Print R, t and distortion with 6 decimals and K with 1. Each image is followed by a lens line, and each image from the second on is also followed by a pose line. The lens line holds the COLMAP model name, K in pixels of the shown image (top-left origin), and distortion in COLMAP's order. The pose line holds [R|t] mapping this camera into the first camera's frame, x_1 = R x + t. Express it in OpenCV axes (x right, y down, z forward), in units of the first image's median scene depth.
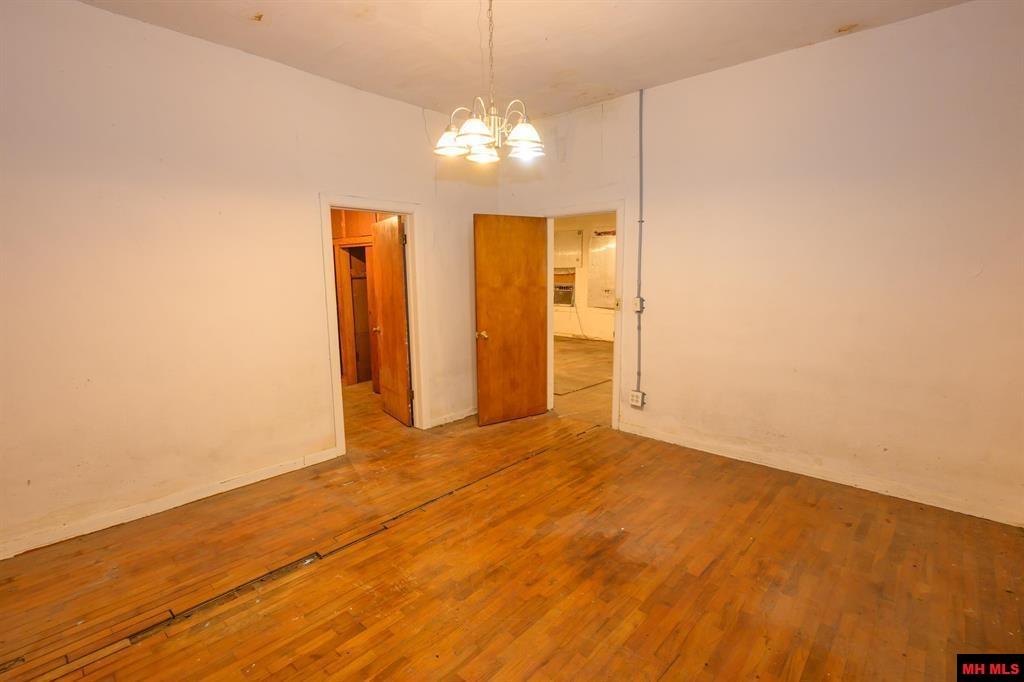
lens RADIAL K [[482.4, 0, 512.0], [0, 482.4, 341.0], [0, 0, 1]] dist [-0.000974, -0.000086]
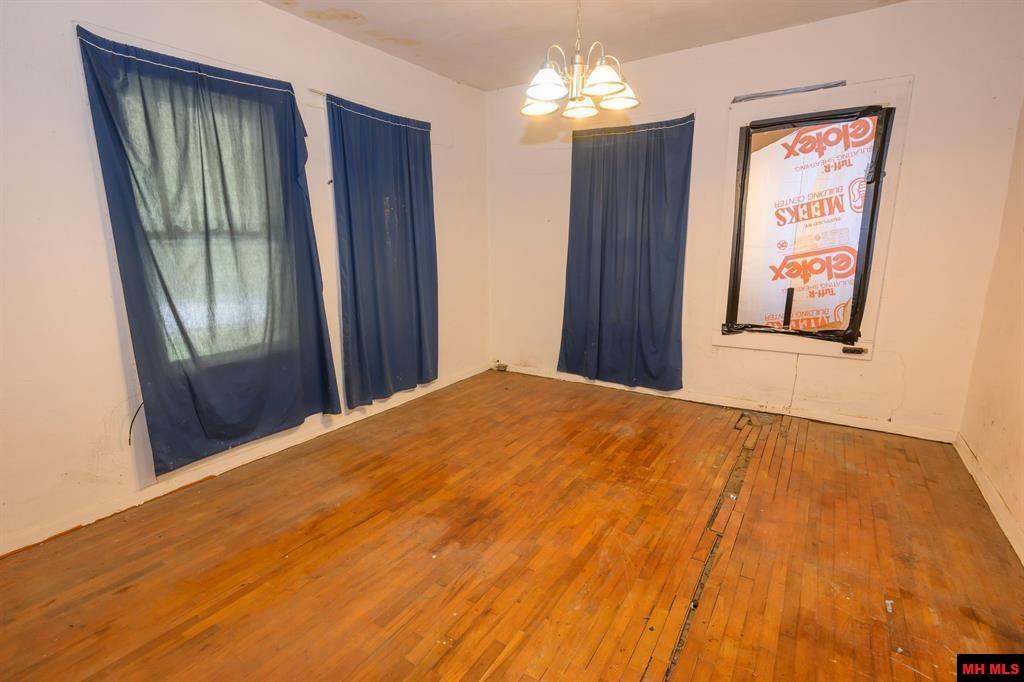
lens RADIAL K [[482.4, 0, 512.0], [0, 482.4, 341.0], [0, 0, 1]] dist [-0.000974, -0.000086]
pose [[-0.987622, 0.050424, -0.148524, 0.219780], [-0.002821, 0.941053, 0.338247, -0.247991], [0.156825, 0.334479, -0.929263, 1.797911]]
